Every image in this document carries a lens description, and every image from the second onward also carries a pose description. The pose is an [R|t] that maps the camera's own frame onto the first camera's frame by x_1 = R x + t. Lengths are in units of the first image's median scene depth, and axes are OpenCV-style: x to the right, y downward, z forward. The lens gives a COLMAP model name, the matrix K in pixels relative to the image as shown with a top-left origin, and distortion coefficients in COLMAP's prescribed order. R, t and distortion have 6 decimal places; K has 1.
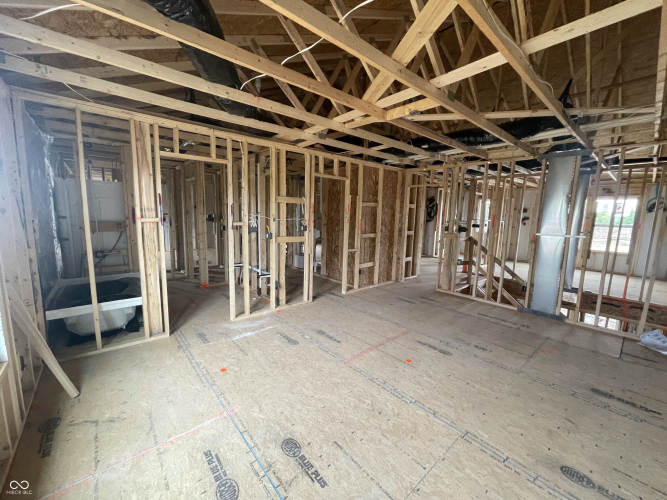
lens RADIAL K [[269.3, 0, 334.2], [0, 269.3, 249.0], [0, 0, 1]] dist [-0.000618, -0.000066]
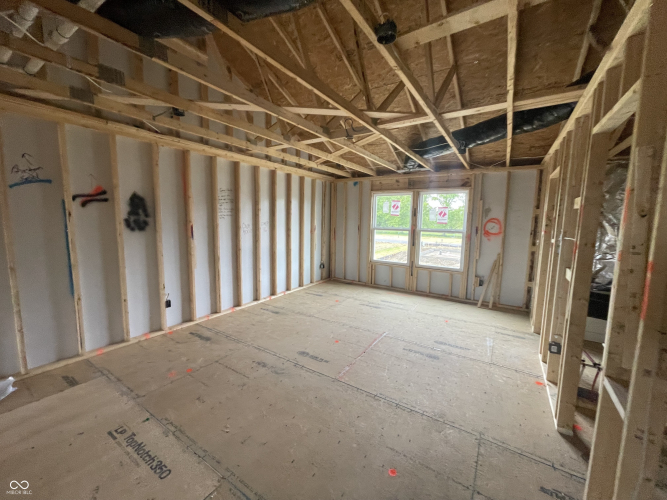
lens RADIAL K [[269.3, 0, 332.7], [0, 269.3, 248.3], [0, 0, 1]] dist [-0.000618, -0.000066]
pose [[-0.958882, -0.014488, -0.283435, 0.563447], [-0.083812, 0.968610, 0.234030, -0.232771], [0.271147, 0.248163, -0.929997, 1.764532]]
